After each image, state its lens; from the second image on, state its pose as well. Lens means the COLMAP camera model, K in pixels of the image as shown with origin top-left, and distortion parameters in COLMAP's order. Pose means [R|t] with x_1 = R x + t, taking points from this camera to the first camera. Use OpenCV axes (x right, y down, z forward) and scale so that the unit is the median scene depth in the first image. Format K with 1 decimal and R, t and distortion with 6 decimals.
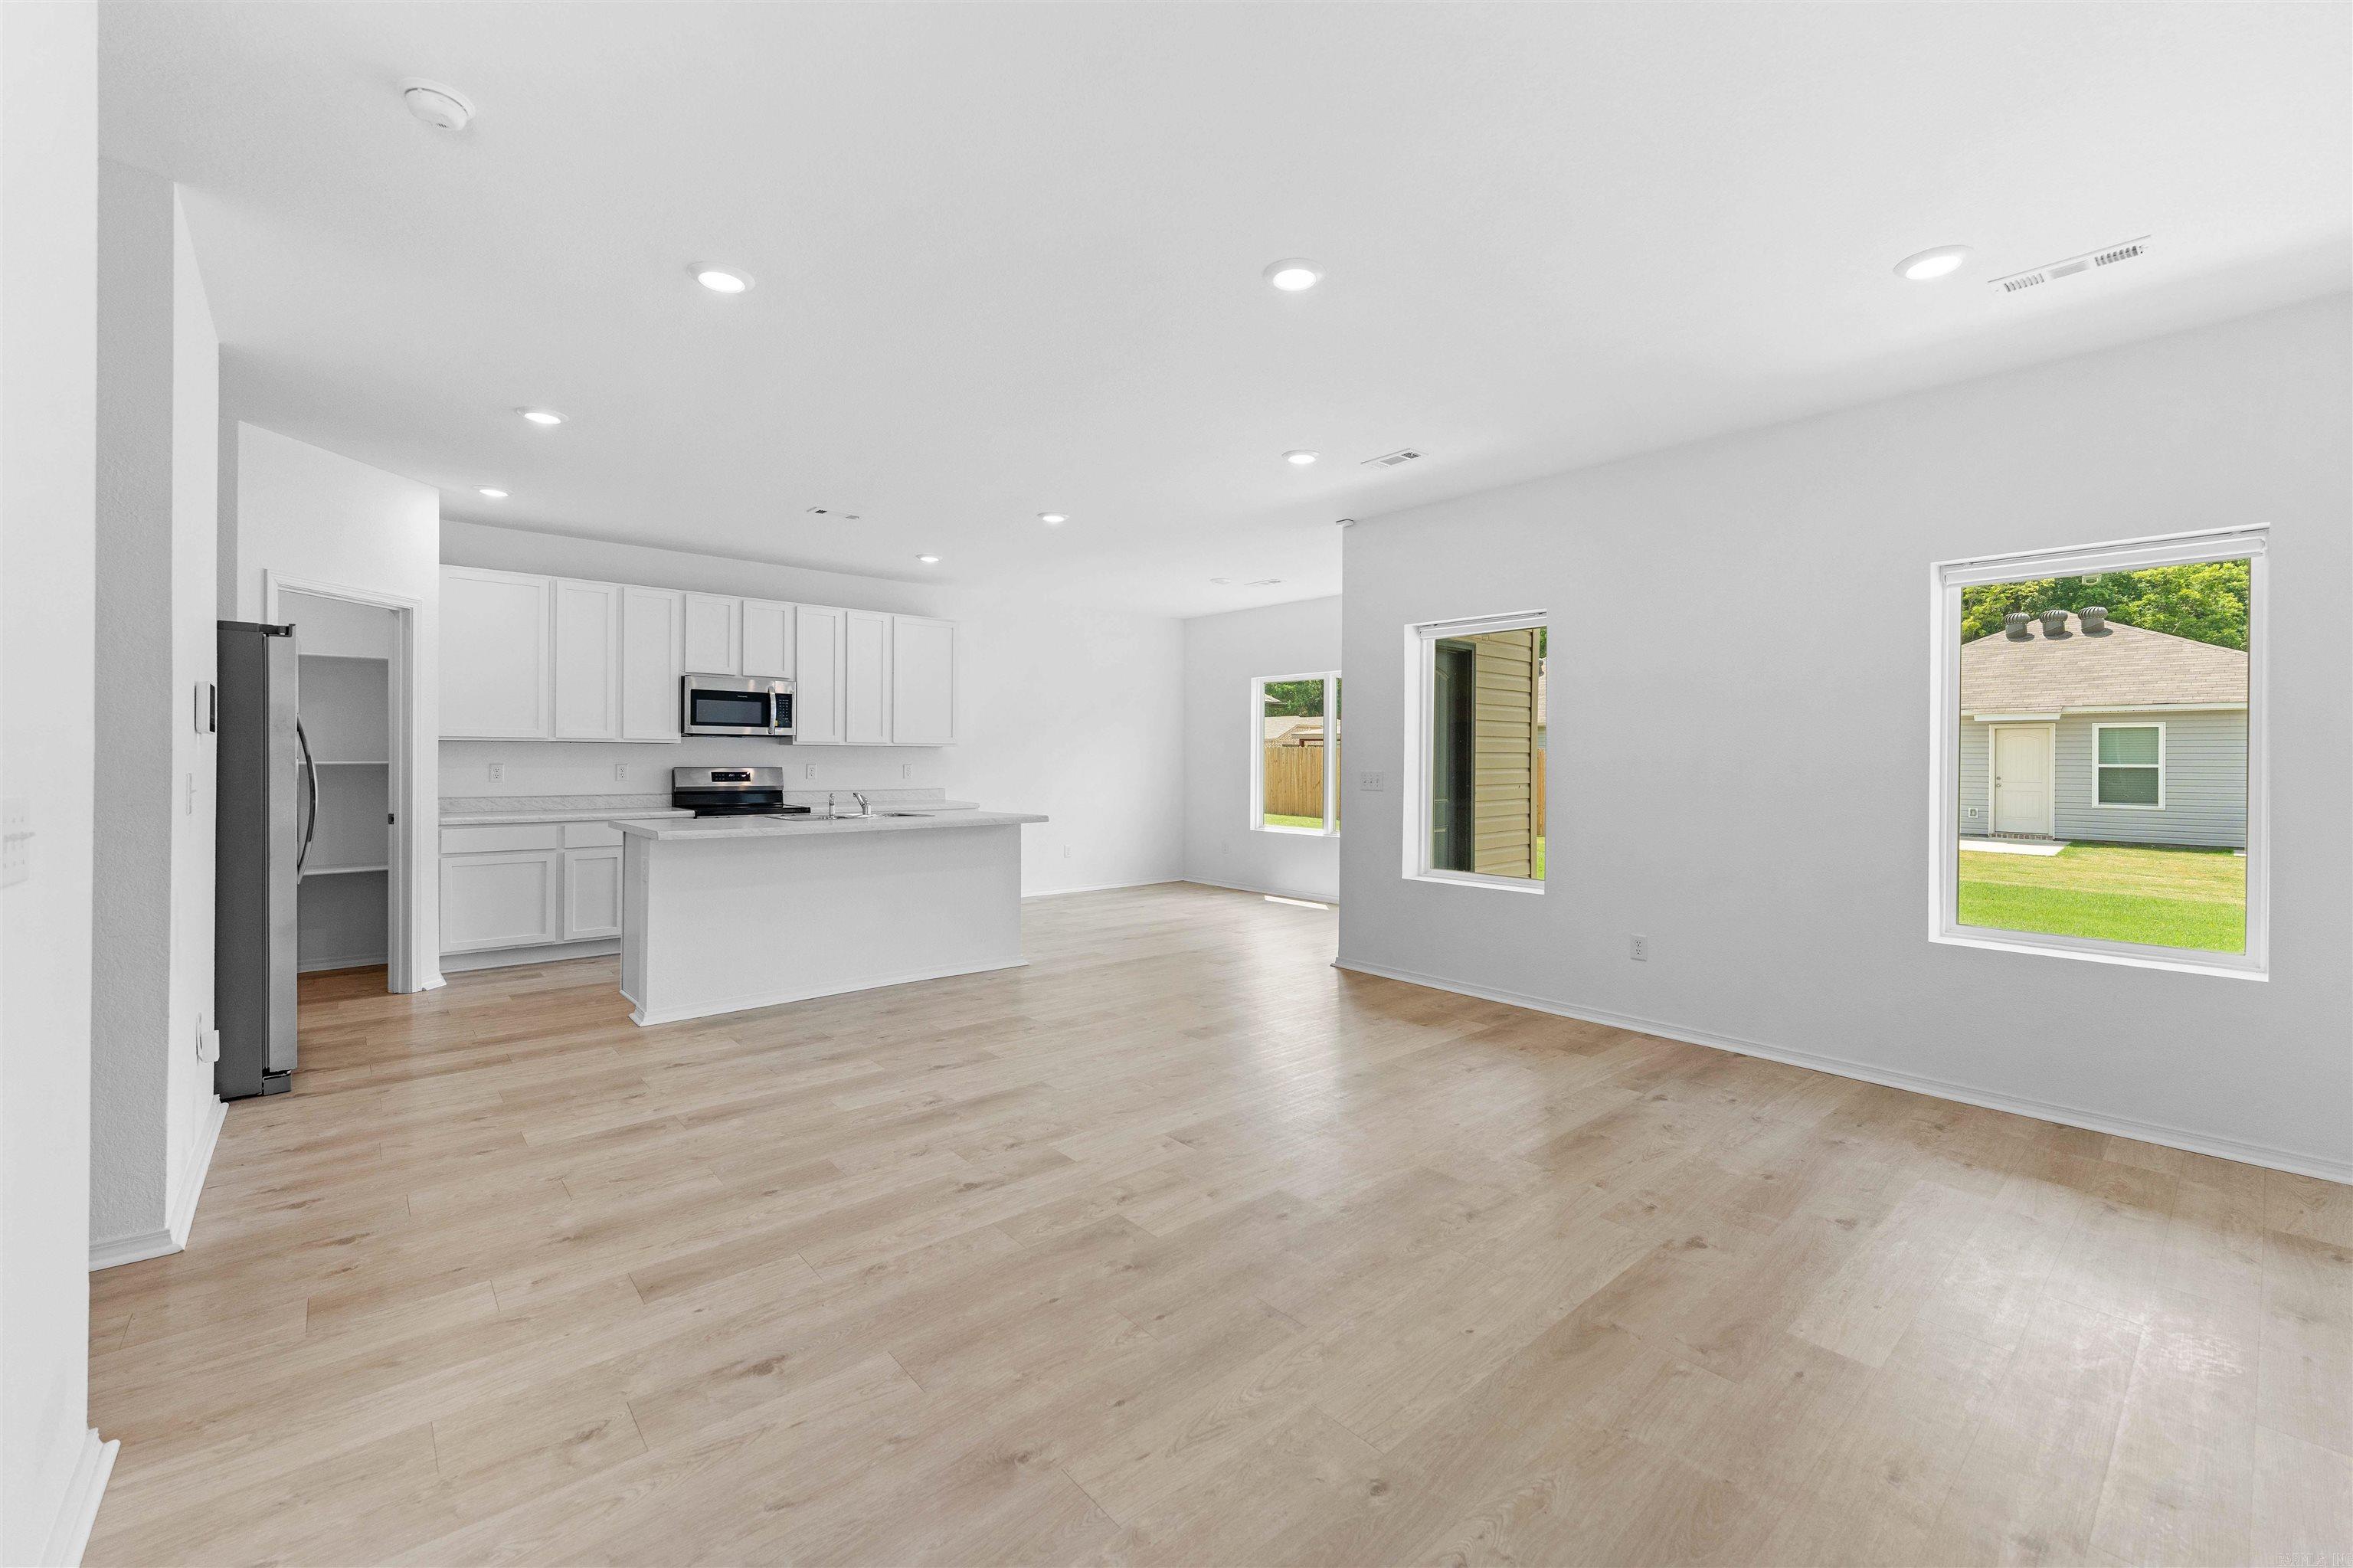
lens RADIAL K [[957.4, 0, 1168.1], [0, 957.4, 757.9], [0, 0, 1]] dist [0.000454, 0.000221]
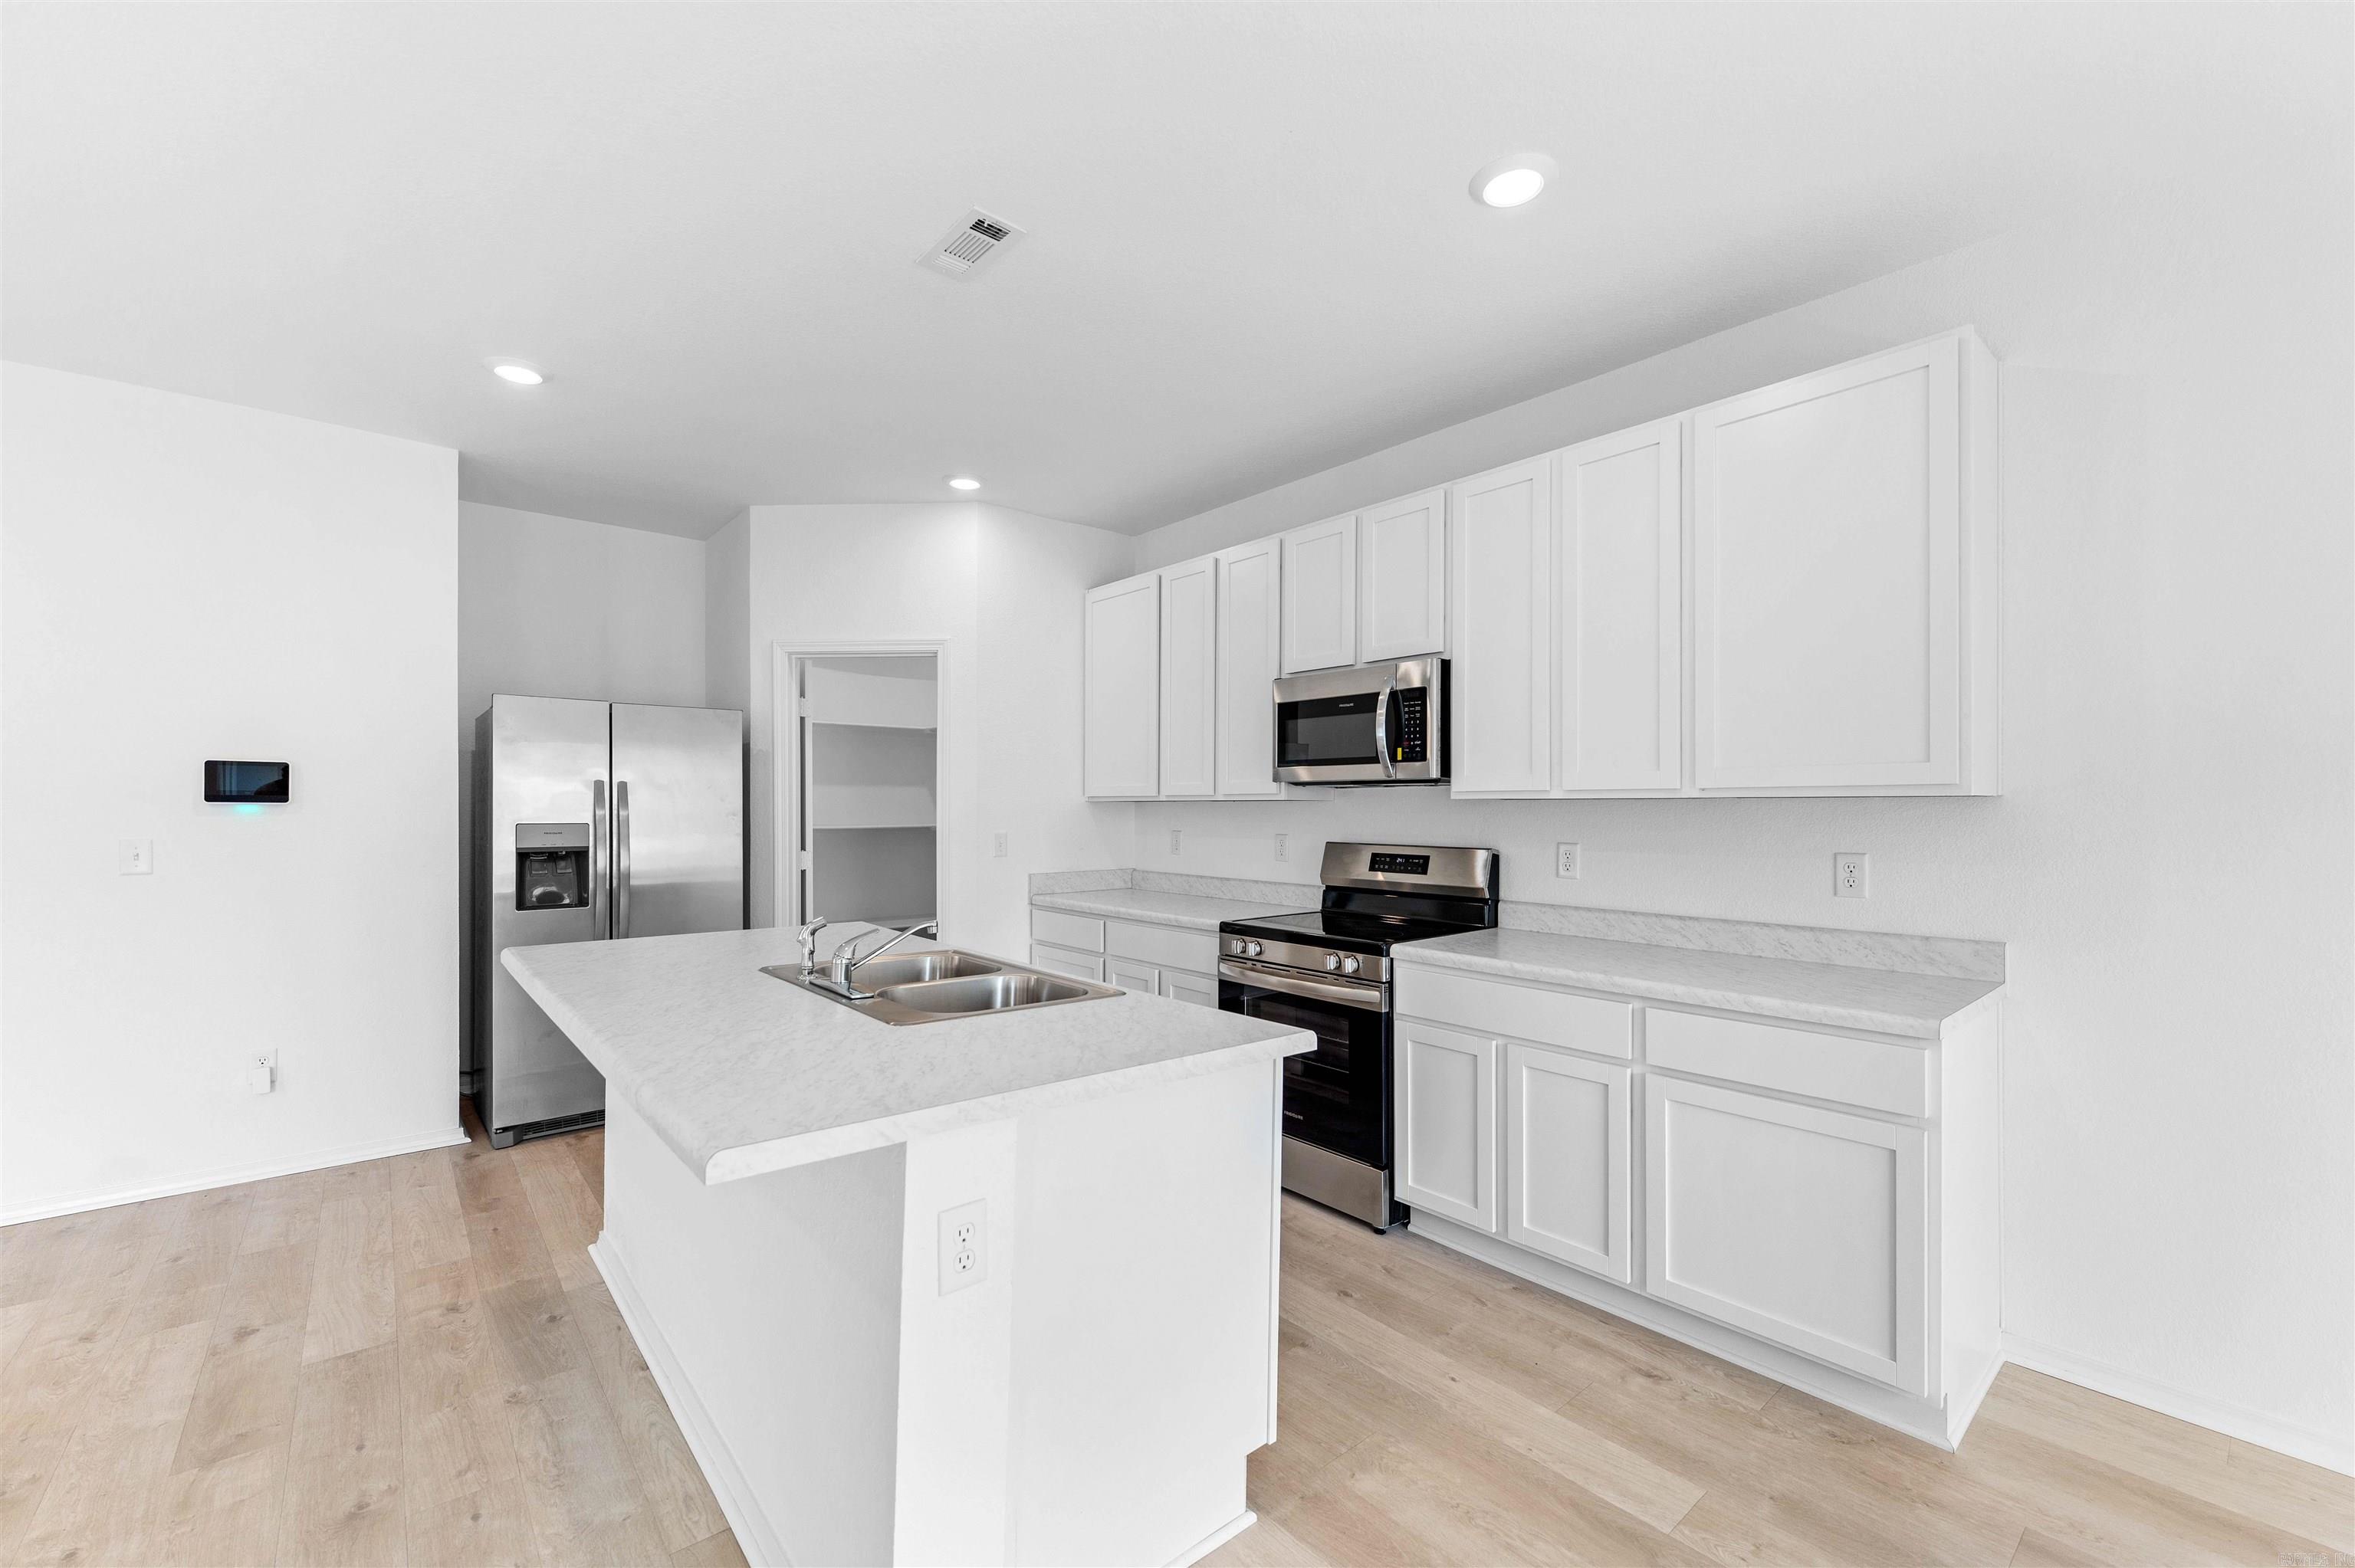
lens RADIAL K [[958.1, 0, 1197.6], [0, 958.1, 810.9], [0, 0, 1]] dist [0.000454, 0.000221]
pose [[0.005121, -0.004646, -0.999976, 0.061563], [-0.001647, 0.999988, -0.004655, -0.006075], [0.999986, 0.001671, 0.005113, 0.940741]]
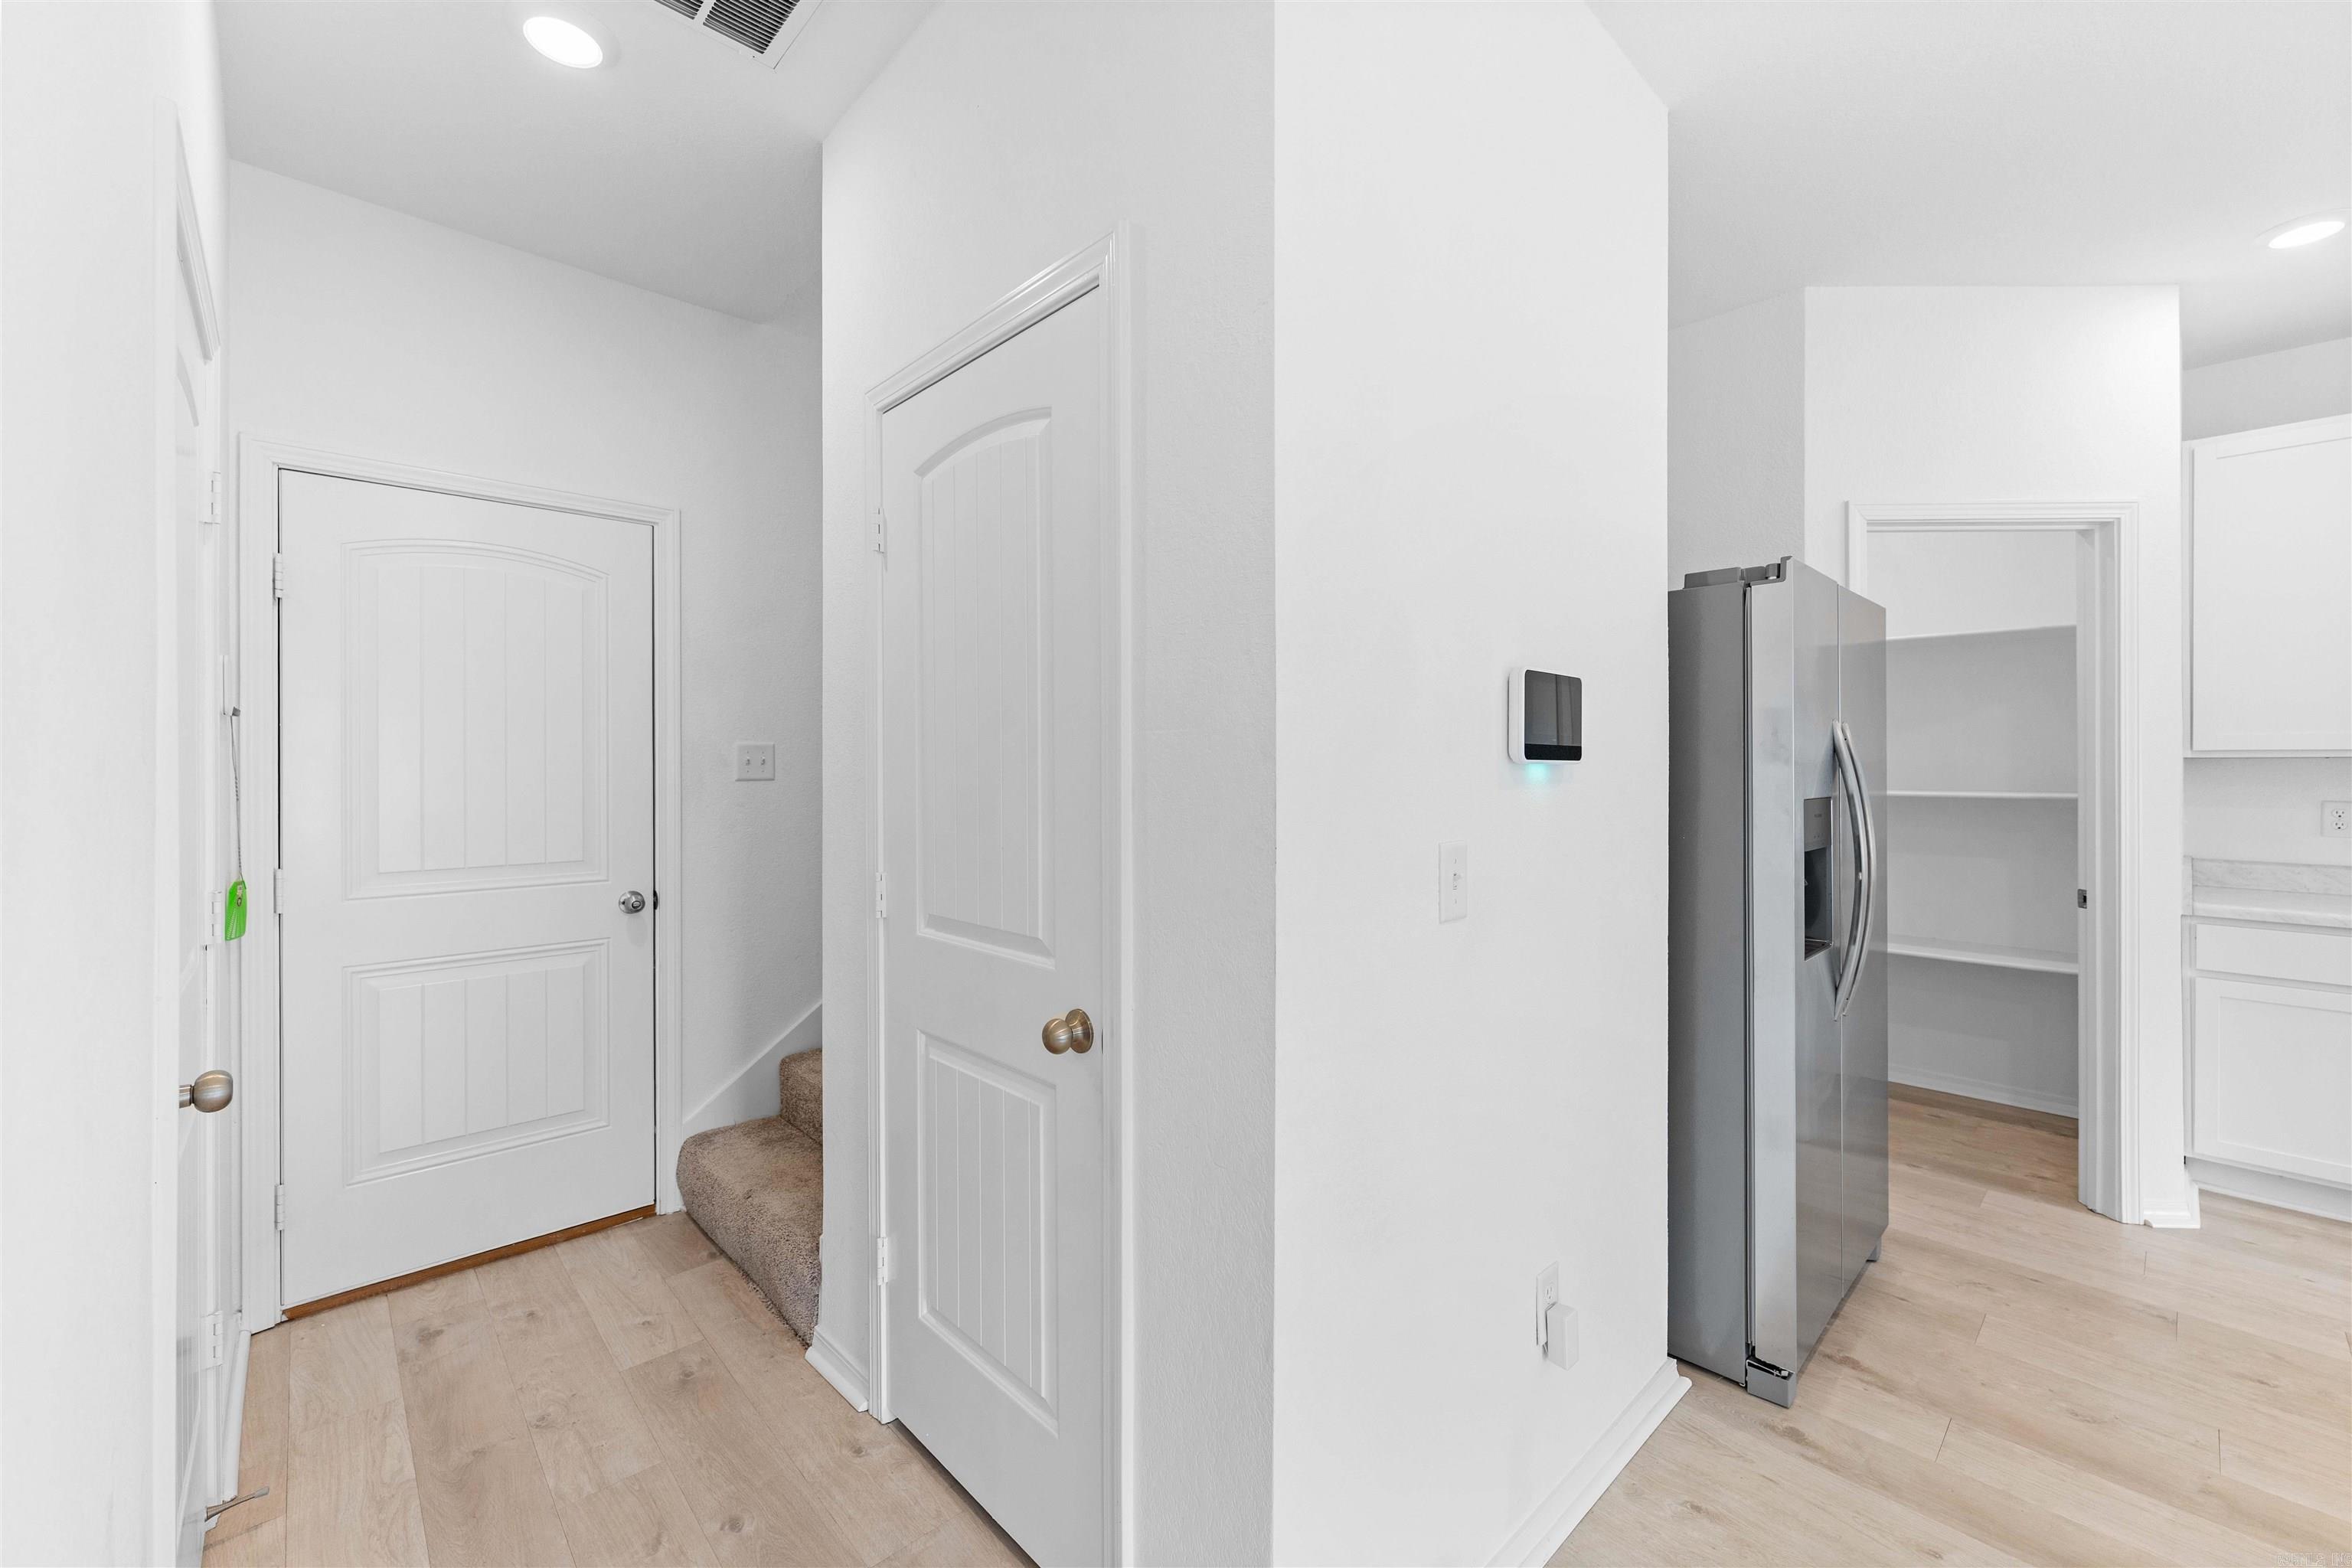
lens RADIAL K [[957.0, 0, 1171.9], [0, 957.0, 780.1], [0, 0, 1]] dist [0.000454, 0.000221]
pose [[0.045920, -0.001033, -0.998945, -0.204906], [0.004850, 0.999988, -0.000811, -0.006959], [0.998933, -0.004808, 0.045925, 0.332546]]
